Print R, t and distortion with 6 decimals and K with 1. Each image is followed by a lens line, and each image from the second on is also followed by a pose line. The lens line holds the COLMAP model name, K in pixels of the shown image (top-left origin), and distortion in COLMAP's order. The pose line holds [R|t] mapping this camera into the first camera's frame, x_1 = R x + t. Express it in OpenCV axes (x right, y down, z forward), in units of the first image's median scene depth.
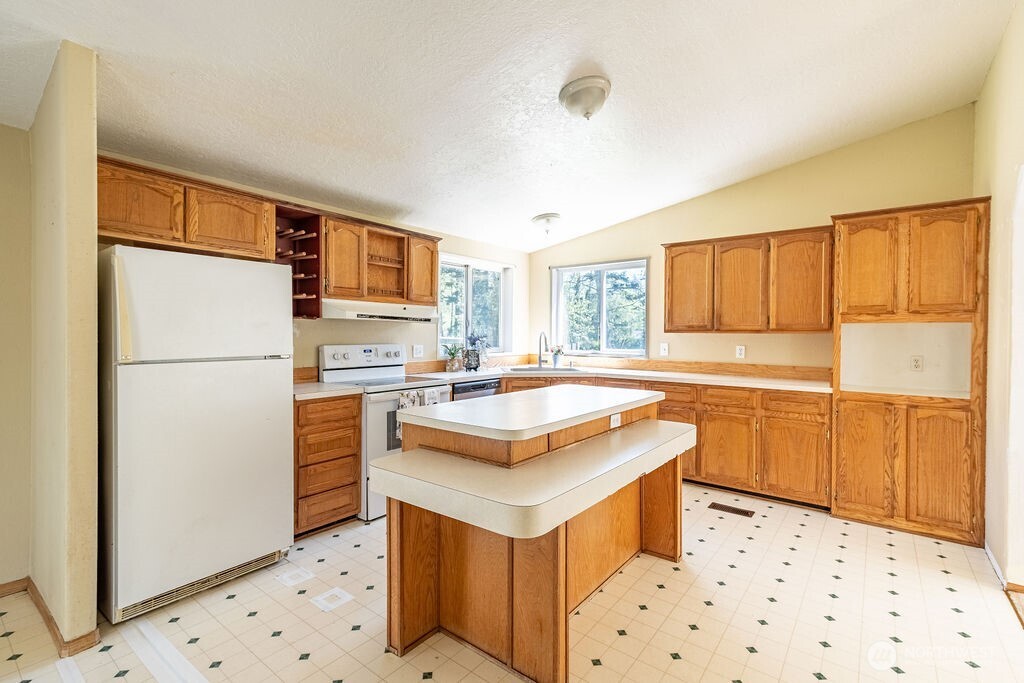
lens RADIAL K [[466.2, 0, 507.5], [0, 466.2, 340.7], [0, 0, 1]] dist [0.016365, -0.000620]
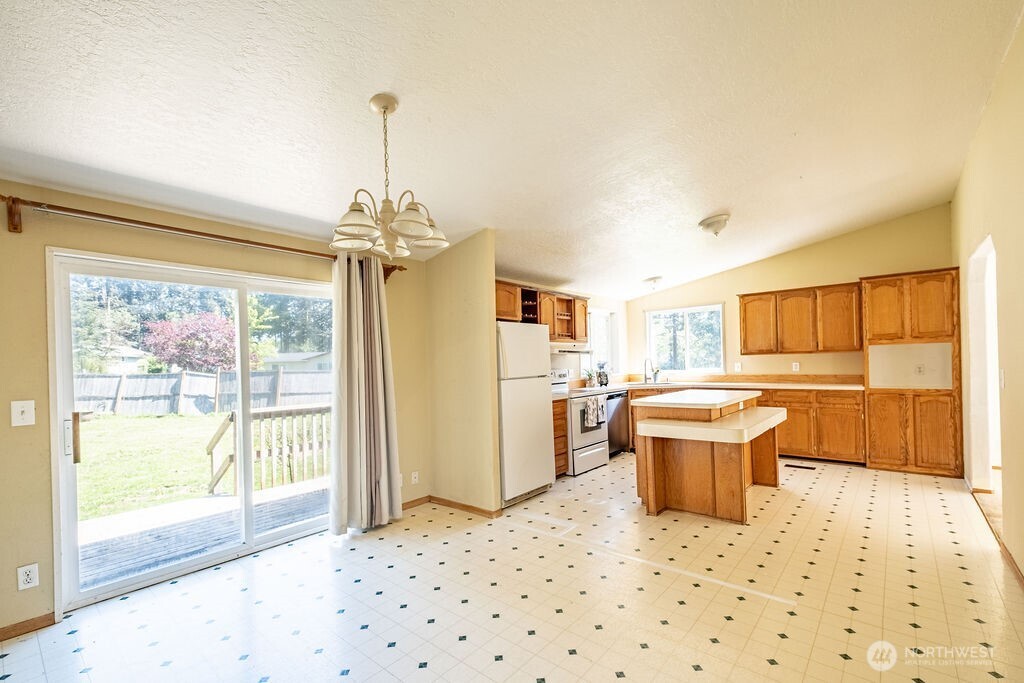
lens RADIAL K [[442.8, 0, 509.6], [0, 442.8, 365.8], [0, 0, 1]] dist [0.017204, -0.003802]
pose [[0.998416, -0.033664, -0.045073, -0.457018], [0.033343, 0.999413, -0.007851, 0.003191], [0.045311, 0.006335, 0.998953, -0.590755]]
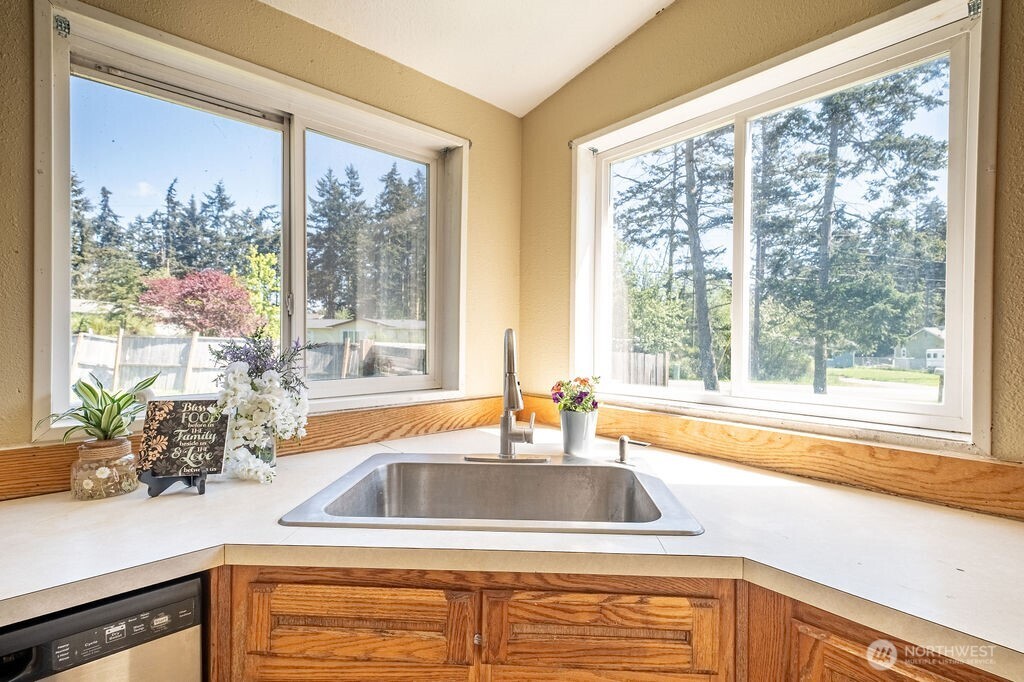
lens RADIAL K [[464.4, 0, 521.6], [0, 464.4, 347.3], [0, 0, 1]] dist [0.005304, -0.003183]
pose [[0.987169, 0.006400, -0.159548, 0.199197], [-0.005852, 0.999975, 0.003906, -0.016410], [0.159569, -0.002923, 0.987182, 1.190765]]
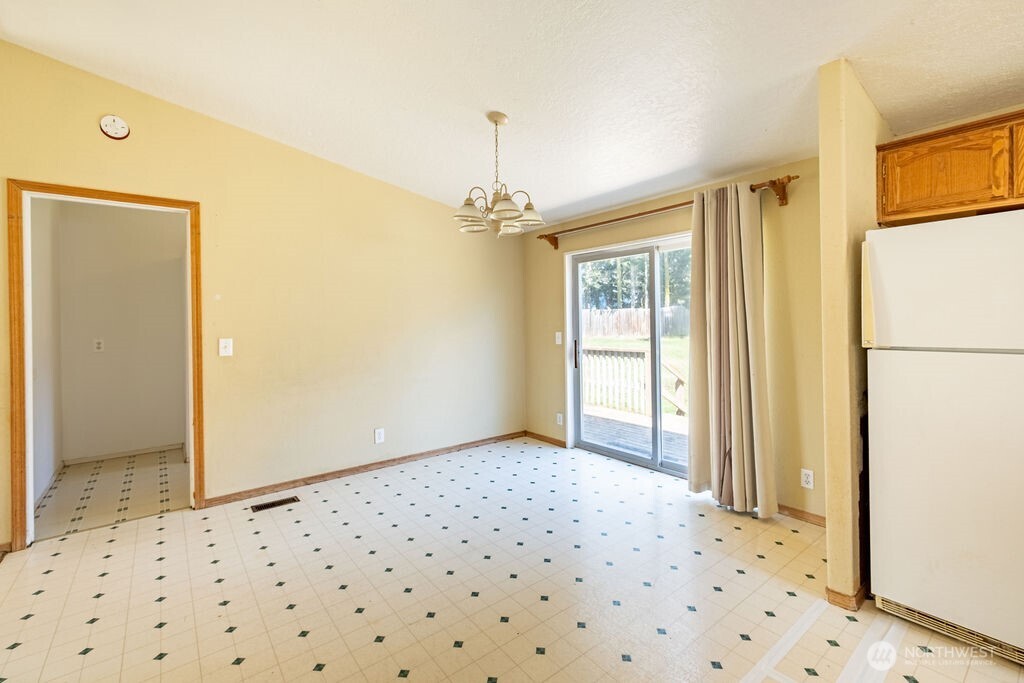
lens RADIAL K [[442.8, 0, 522.7], [0, 442.8, 321.0], [0, 0, 1]] dist [0.017204, -0.003802]
pose [[-0.211684, -0.004510, -0.977328, 0.174590], [-0.001810, 0.999989, -0.004222, -0.002169], [0.977336, 0.000875, -0.211690, 0.311493]]
